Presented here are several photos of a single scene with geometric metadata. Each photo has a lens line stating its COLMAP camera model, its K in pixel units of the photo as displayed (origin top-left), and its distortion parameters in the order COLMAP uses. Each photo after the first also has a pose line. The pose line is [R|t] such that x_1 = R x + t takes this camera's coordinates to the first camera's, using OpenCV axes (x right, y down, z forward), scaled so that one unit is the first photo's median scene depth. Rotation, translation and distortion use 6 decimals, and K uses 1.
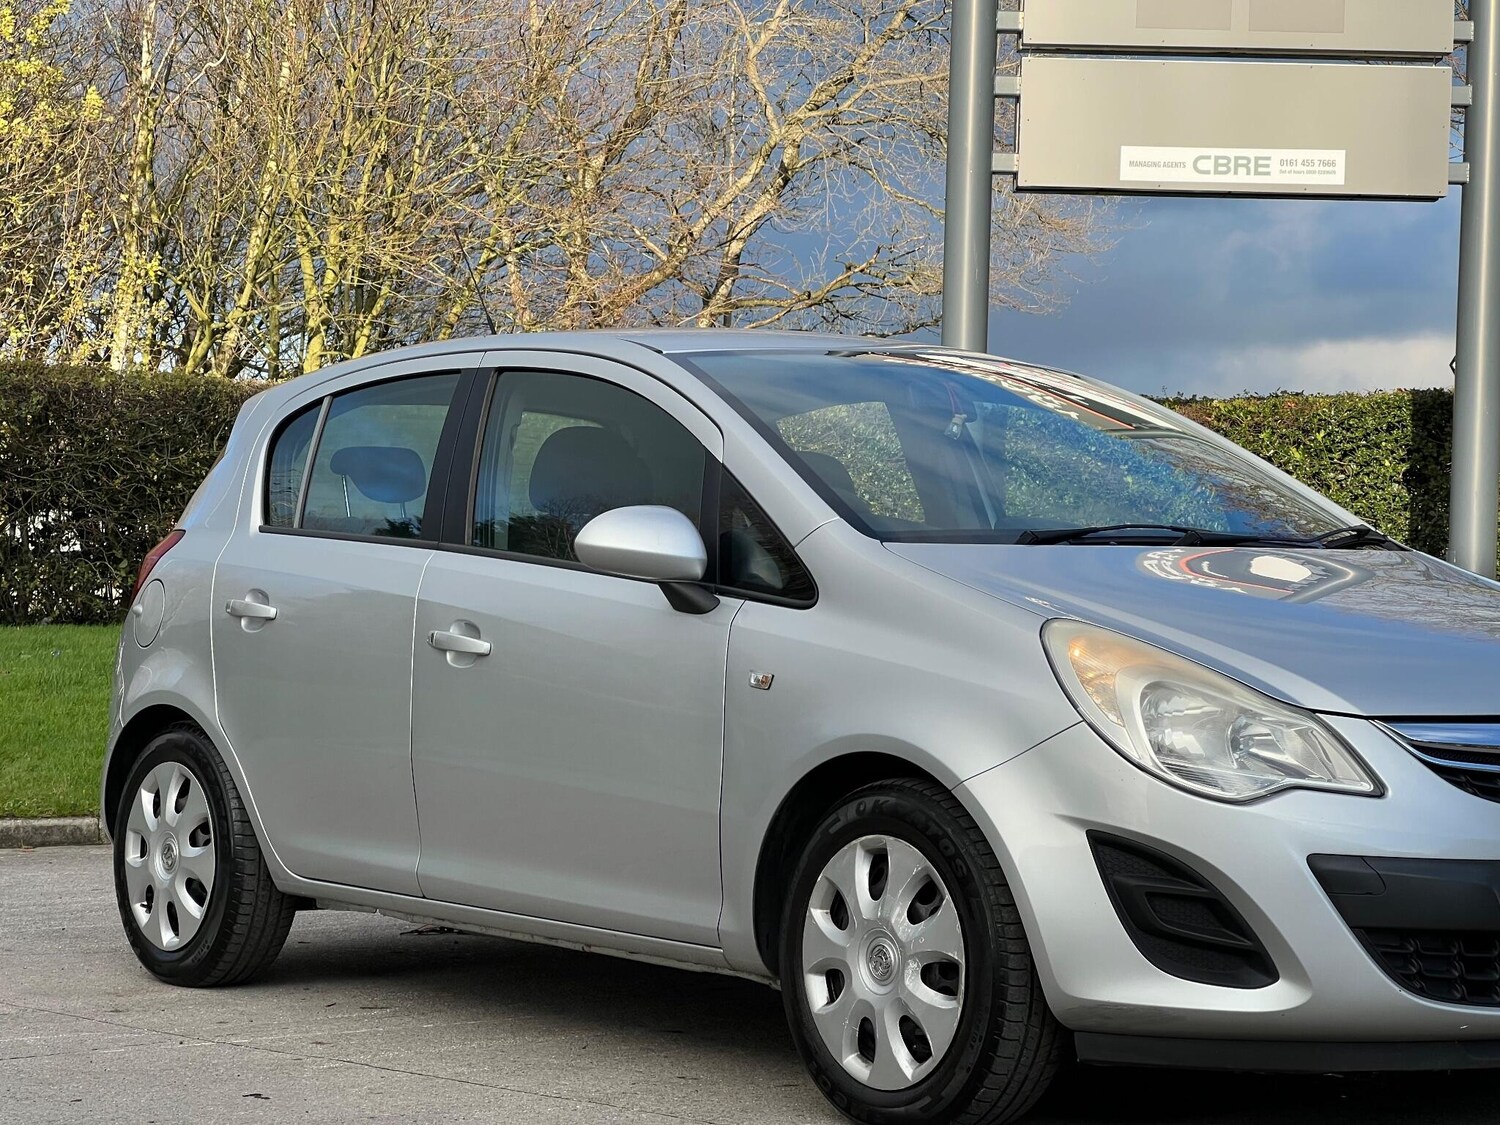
lens RADIAL K [[3329.9, 0, 722.5], [0, 3329.9, 566.5], [0, 0, 1]] dist [0.010963, 2.590673]
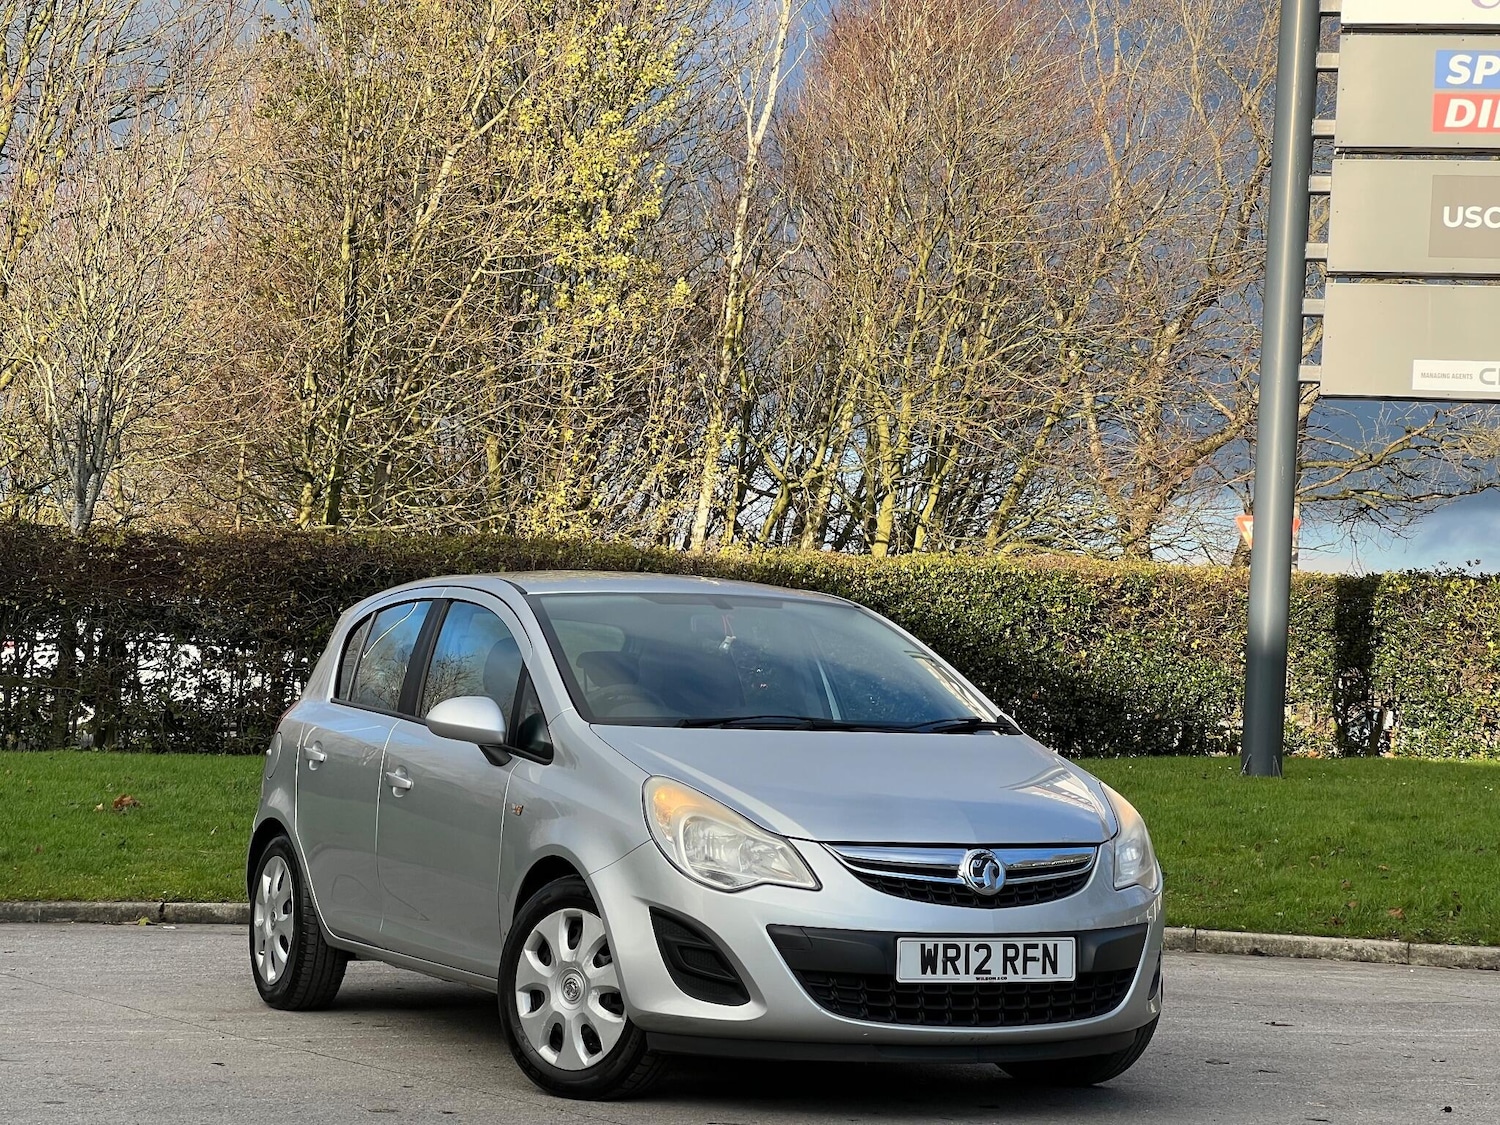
lens RADIAL K [[3394.9, 0, 750.0], [0, 3394.9, 562.5], [0, 0, 1]] dist [-0.053191, 2.591770]
pose [[0.977404, 0.013156, -0.210972, 0.357439], [-0.021901, 0.998993, -0.039167, -0.017285], [0.210244, 0.042903, 0.976707, -0.432074]]
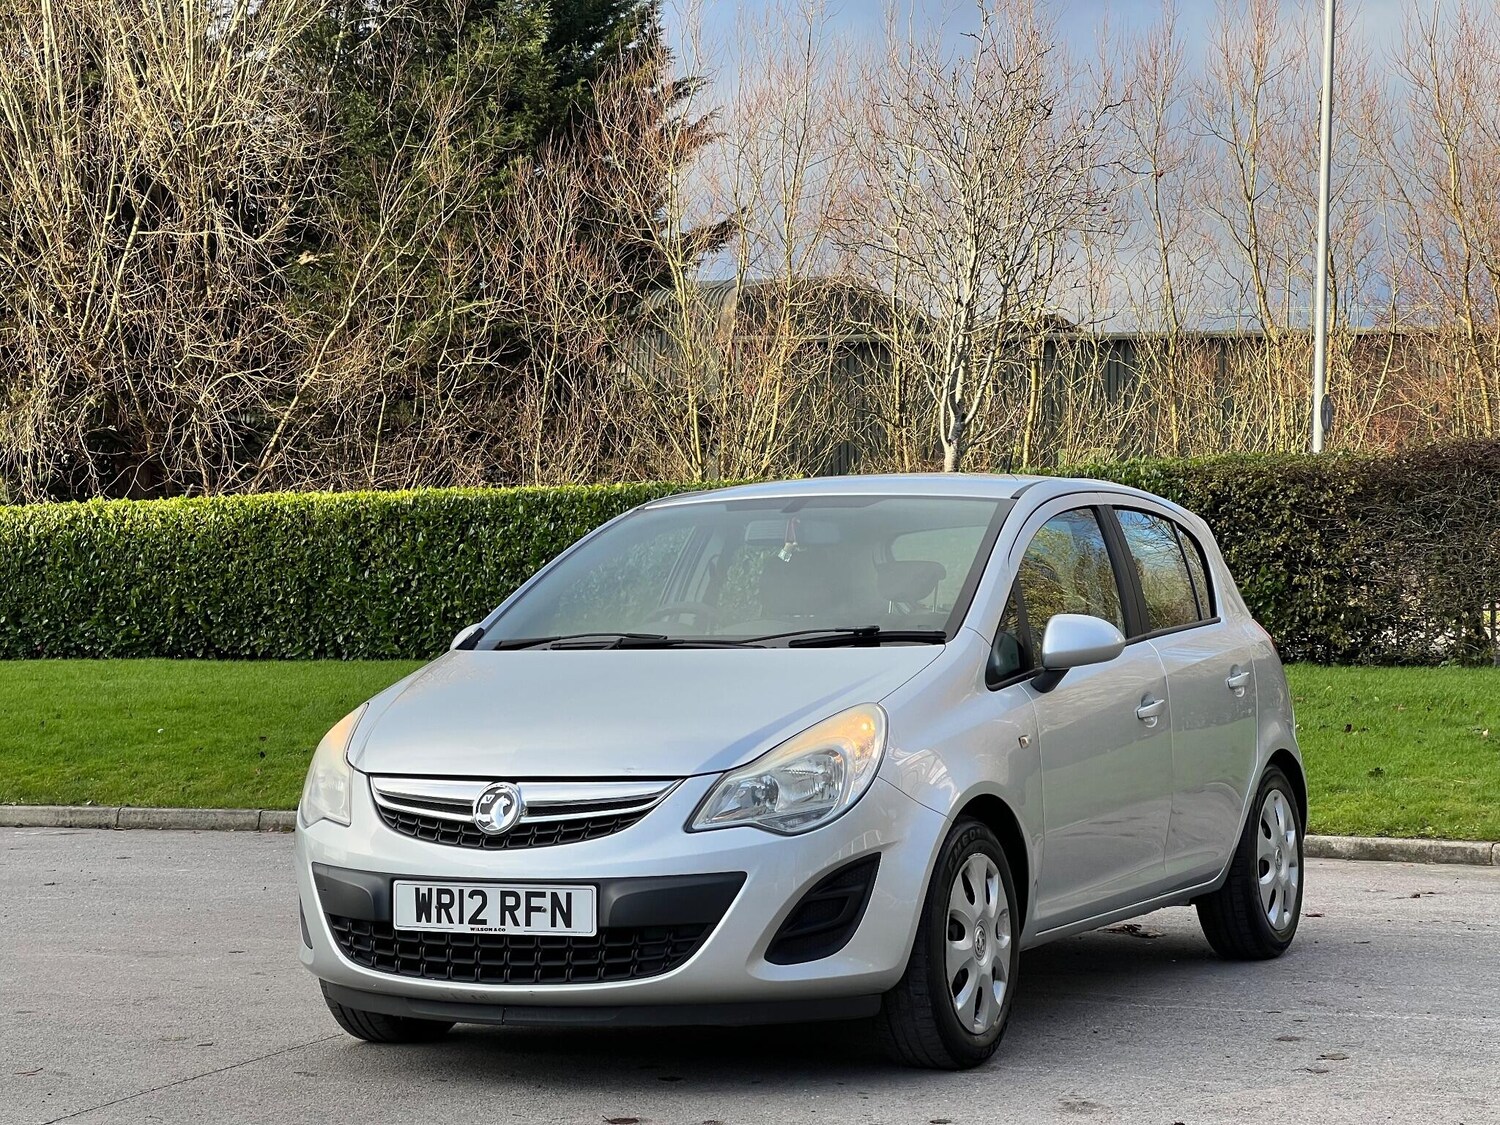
lens RADIAL K [[3366.7, 0, 748.0], [0, 3366.7, 599.5], [0, 0, 1]] dist [-0.020485, 2.630677]
pose [[0.446759, -0.014188, -0.894542, 1.138878], [0.020971, 0.999766, -0.005383, -0.014644], [0.894409, -0.016355, 0.446952, 0.344477]]
